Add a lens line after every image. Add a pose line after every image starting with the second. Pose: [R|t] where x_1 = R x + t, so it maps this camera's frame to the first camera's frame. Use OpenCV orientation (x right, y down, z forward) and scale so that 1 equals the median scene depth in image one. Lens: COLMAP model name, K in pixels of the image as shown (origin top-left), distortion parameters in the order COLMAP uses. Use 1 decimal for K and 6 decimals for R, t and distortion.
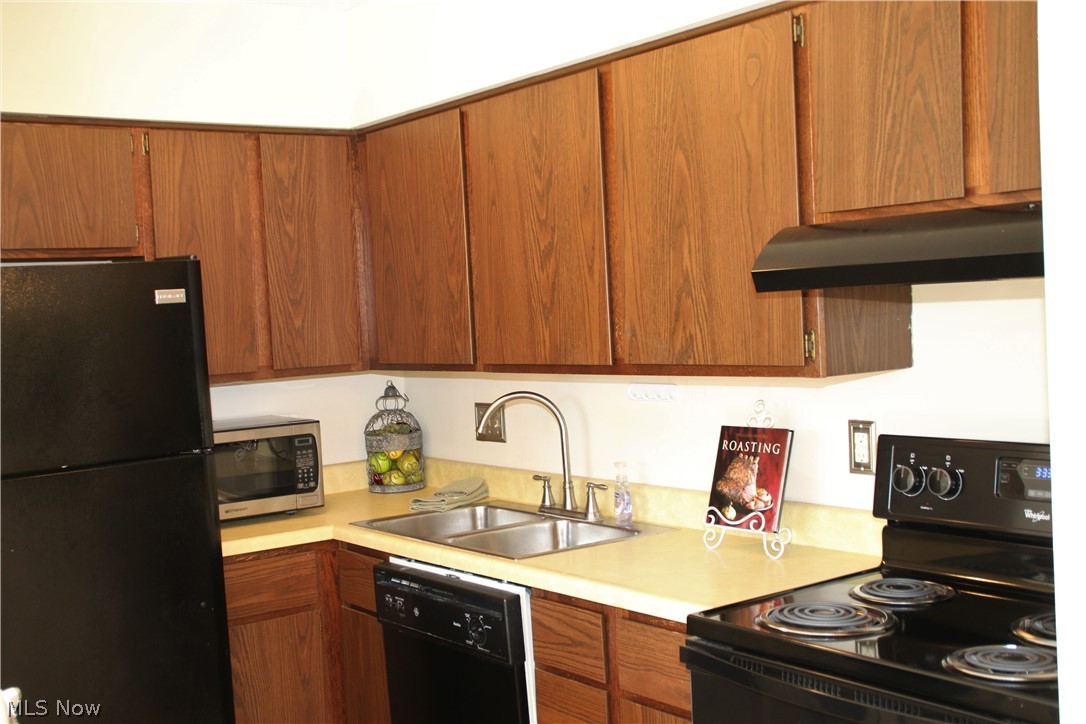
lens RADIAL K [[1245.5, 0, 543.0], [0, 1245.5, 362.0], [0, 0, 1]] dist [0.012627, 0.027011]
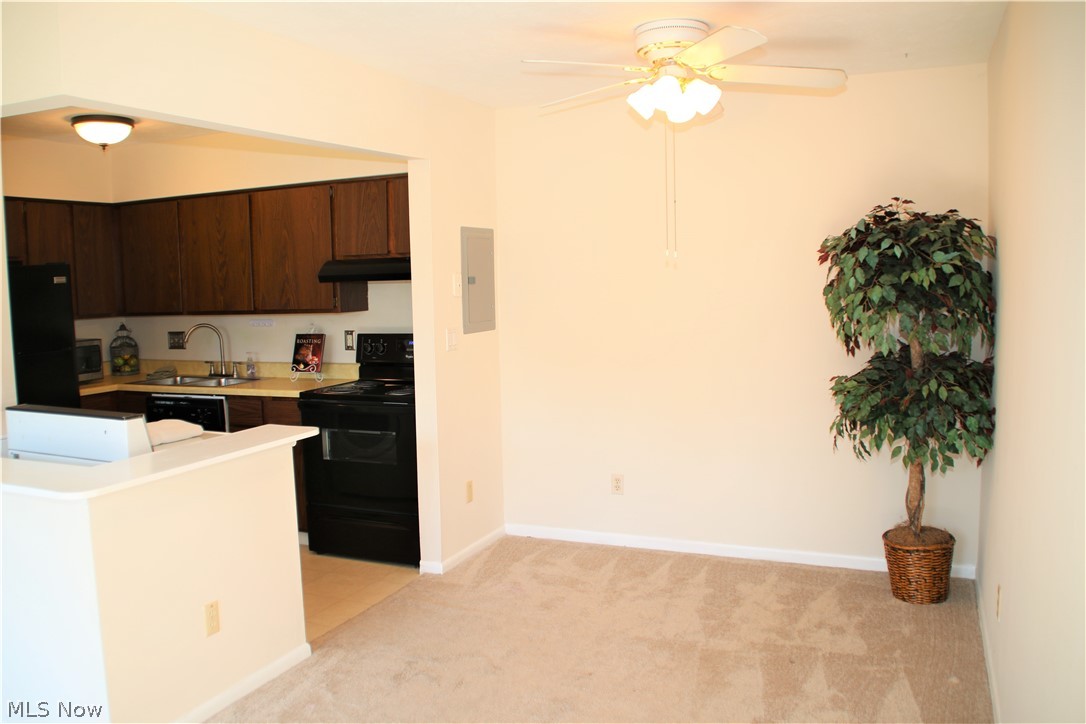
lens RADIAL K [[890.2, 0, 522.7], [0, 890.2, 361.6], [0, 0, 1]] dist [-0.164810, 0.113686]
pose [[0.876307, -0.016711, 0.481463, -0.338309], [0.001621, 0.999495, 0.031741, 0.052896], [-0.481750, -0.027034, 0.875892, -0.860344]]
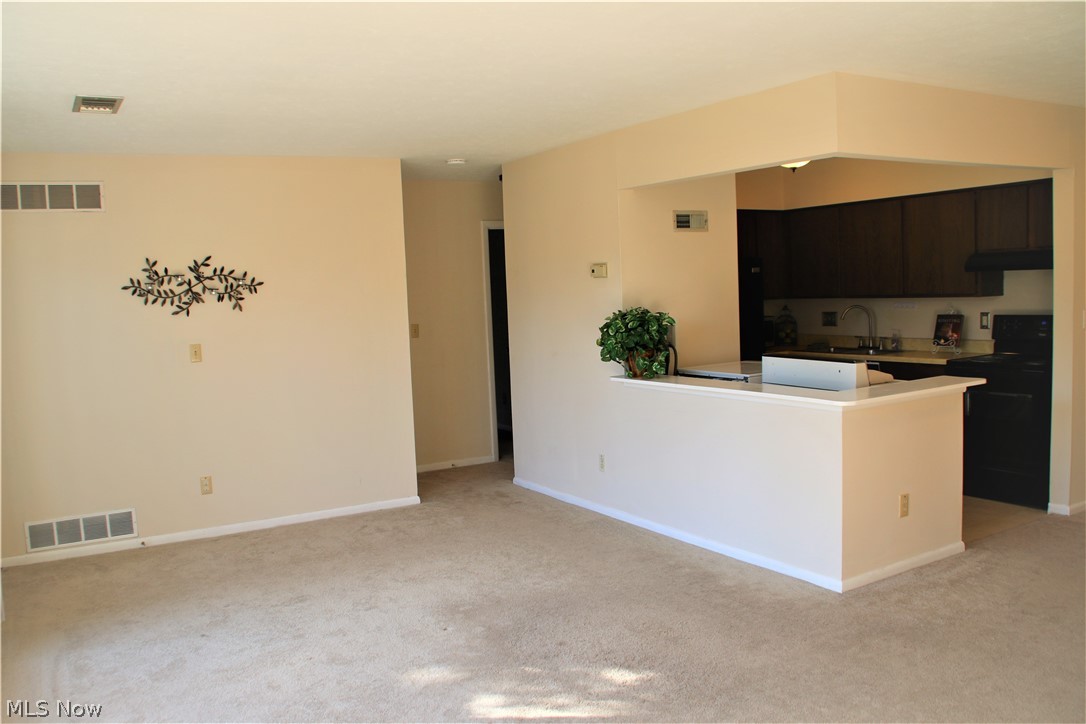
lens RADIAL K [[890.2, 0, 522.7], [0, 890.2, 361.6], [0, 0, 1]] dist [-0.164810, 0.113686]
pose [[0.992370, 0.019685, -0.121711, -0.648642], [-0.014201, 0.998851, 0.045762, 0.088005], [0.122472, -0.043684, 0.991510, -1.324863]]
